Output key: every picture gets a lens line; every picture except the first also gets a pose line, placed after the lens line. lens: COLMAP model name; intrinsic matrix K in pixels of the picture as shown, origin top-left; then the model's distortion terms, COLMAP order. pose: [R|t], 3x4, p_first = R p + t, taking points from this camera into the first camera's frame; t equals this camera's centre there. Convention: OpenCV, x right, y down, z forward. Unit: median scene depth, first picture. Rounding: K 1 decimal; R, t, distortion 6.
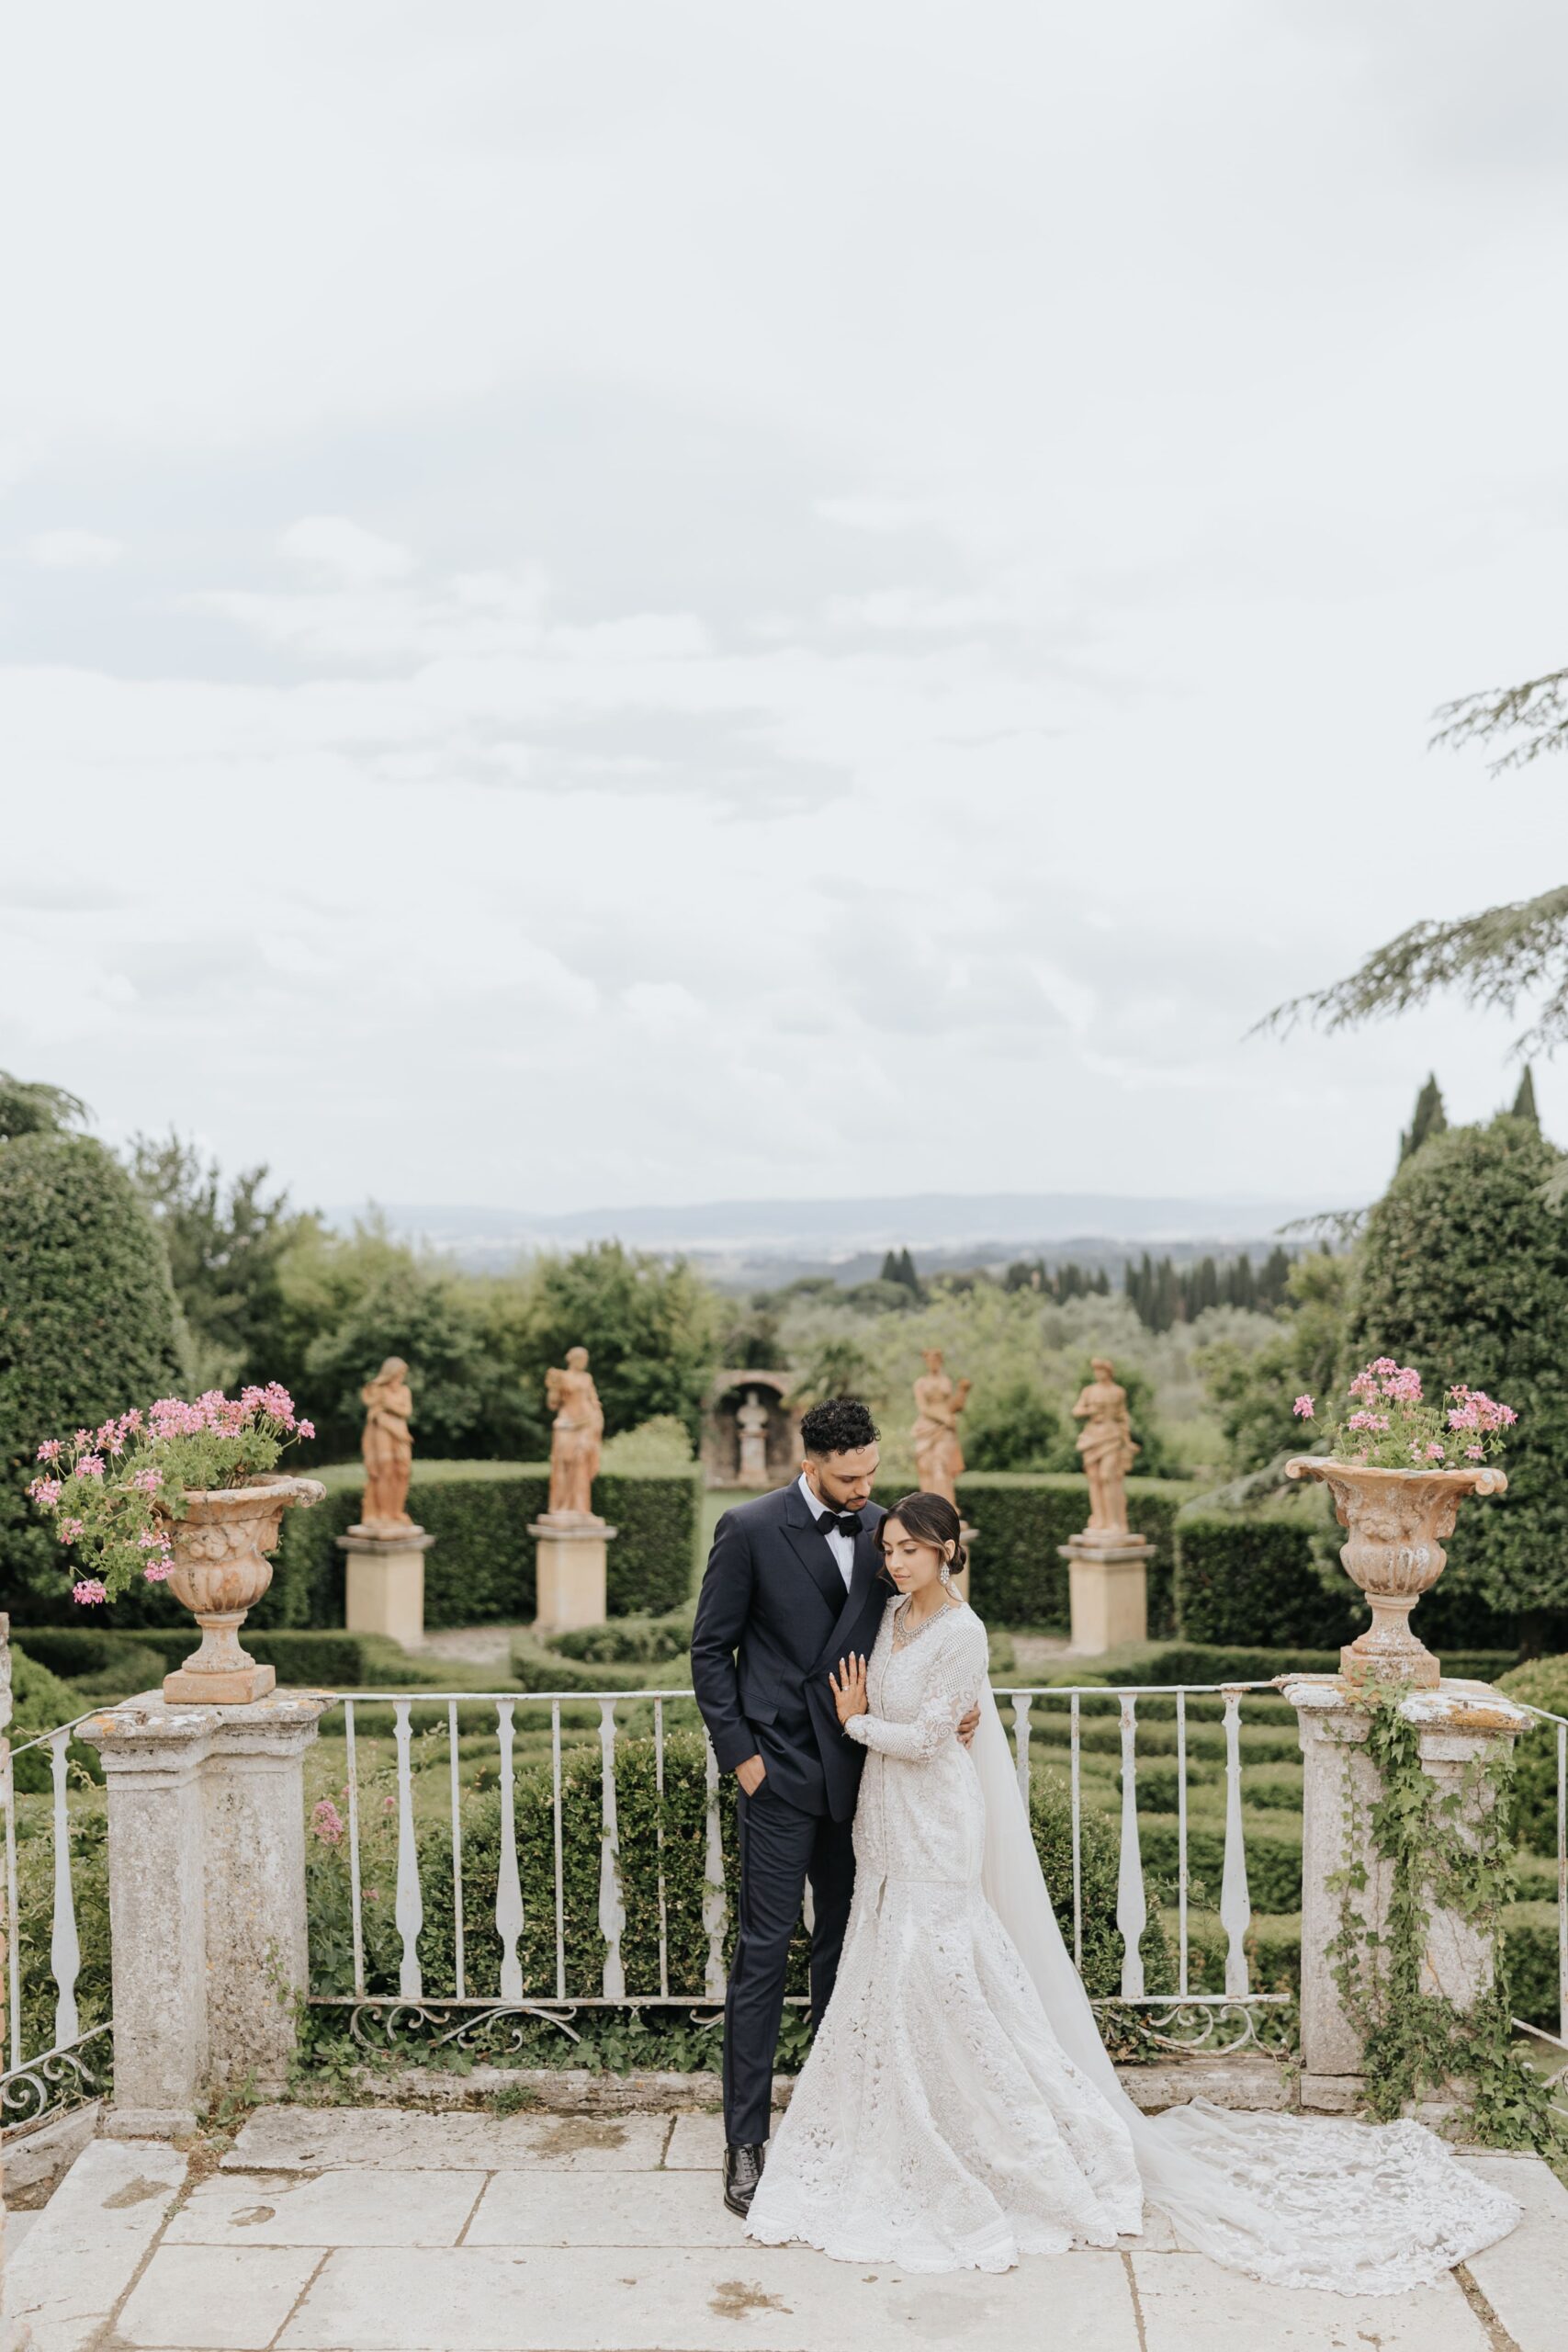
lens RADIAL K [[2732.3, 0, 797.8], [0, 2732.3, 1267.0], [0, 0, 1]] dist [-0.003109, -0.002685]
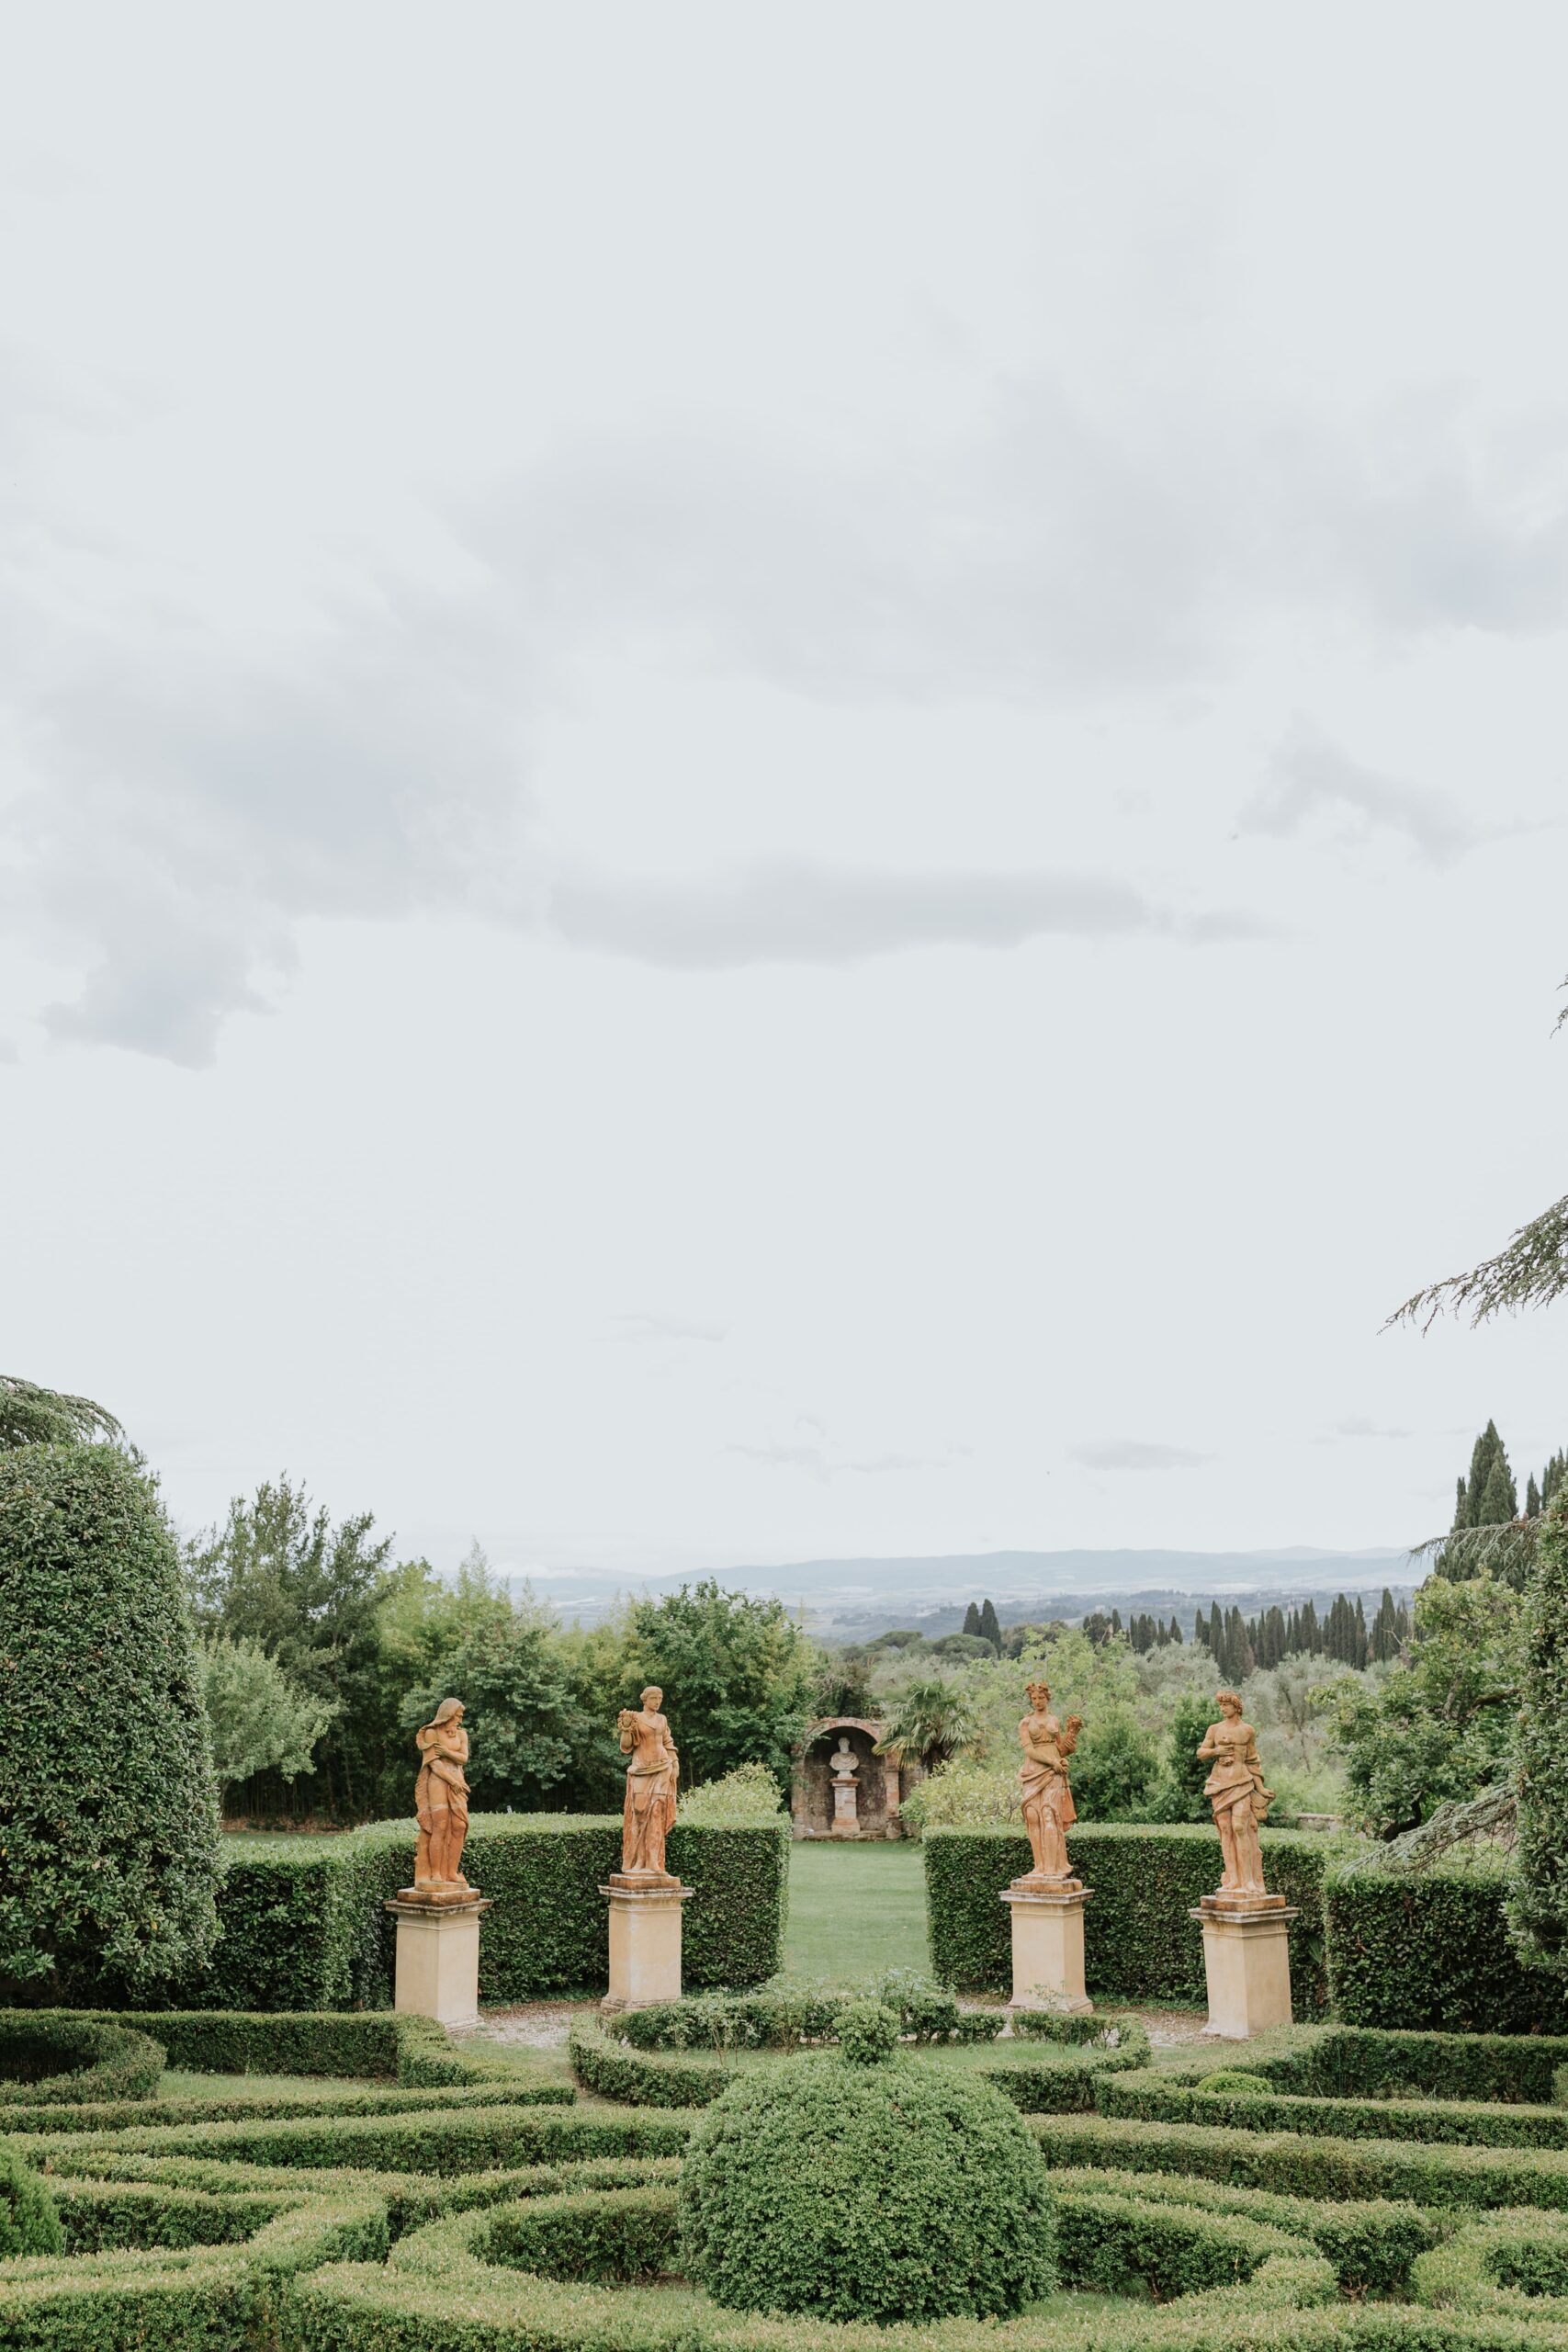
lens RADIAL K [[2469.0, 0, 784.0], [0, 2469.0, 1176.0], [0, 0, 1]] dist [0.002958, 0.000319]
pose [[0.999139, -0.015618, -0.038431, -0.001644], [0.008495, 0.983818, -0.178967, 0.010595], [0.040604, 0.178486, 0.983104, 0.160461]]
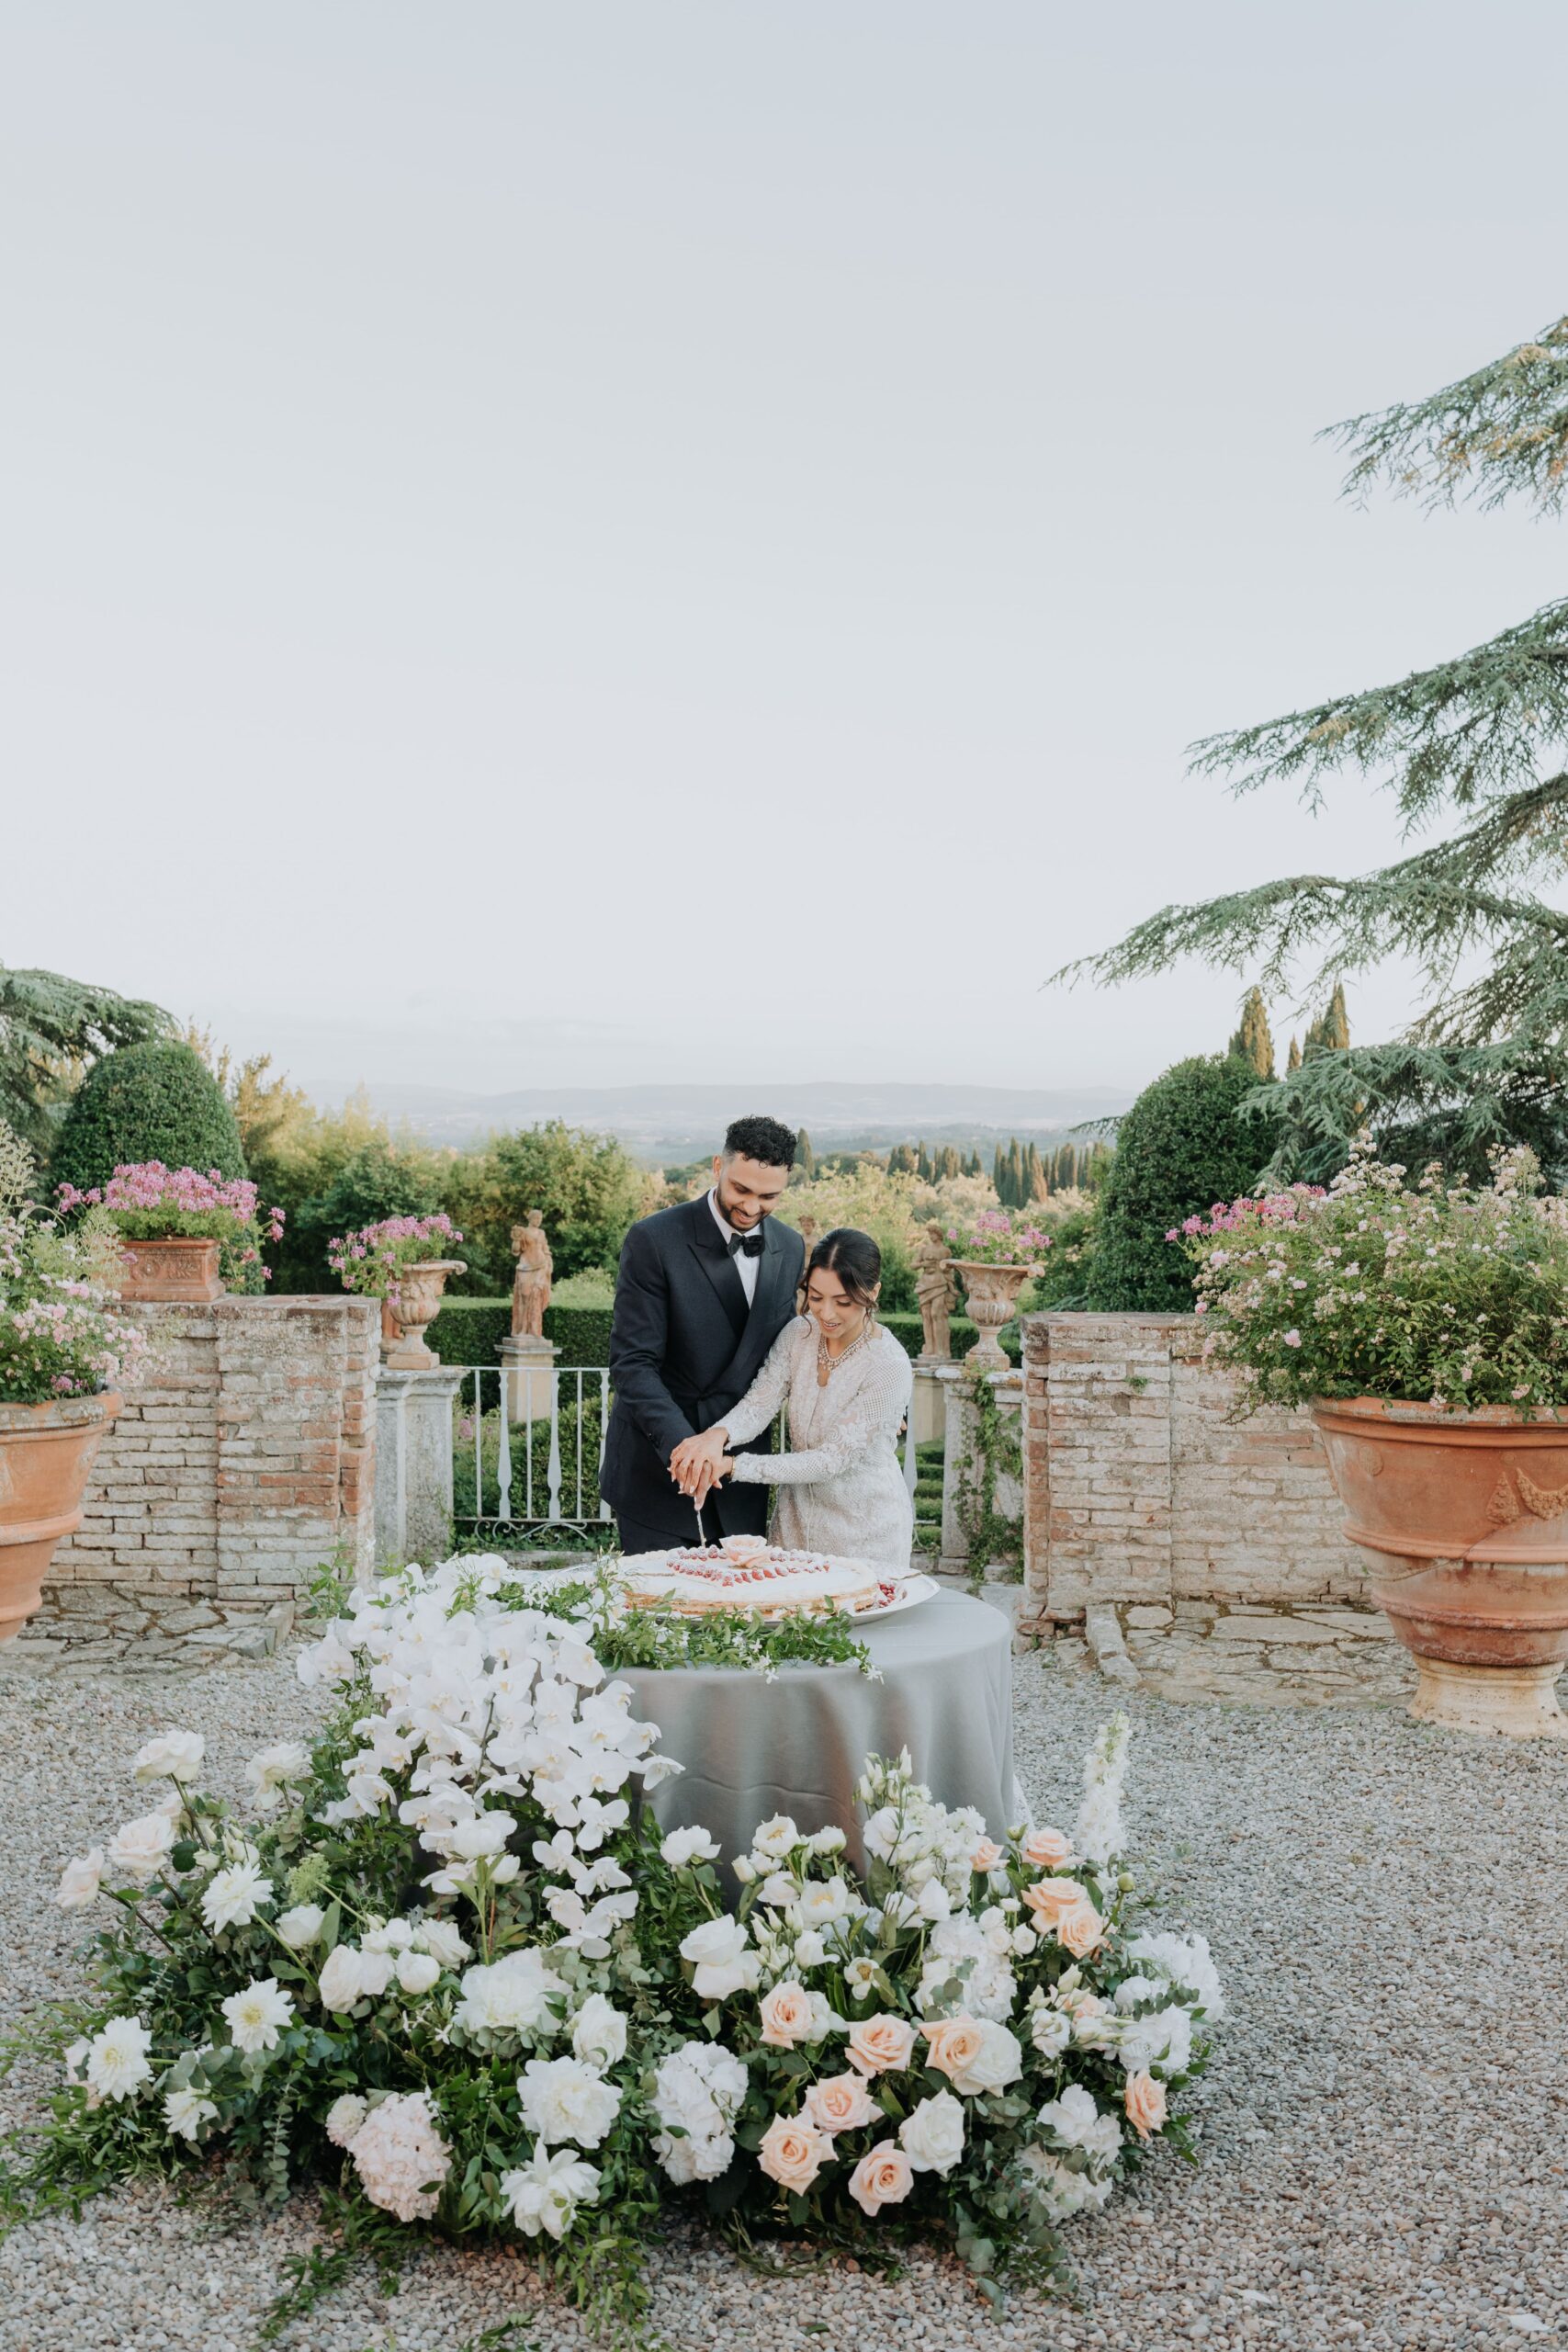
lens RADIAL K [[2469.0, 0, 784.0], [0, 2469.0, 1176.0], [0, 0, 1]] dist [0.002958, 0.000319]
pose [[0.999302, 0.019875, 0.031618, 0.000553], [-0.020259, 0.999724, 0.011881, -0.002701], [-0.031373, -0.012513, 0.999429, -0.191211]]
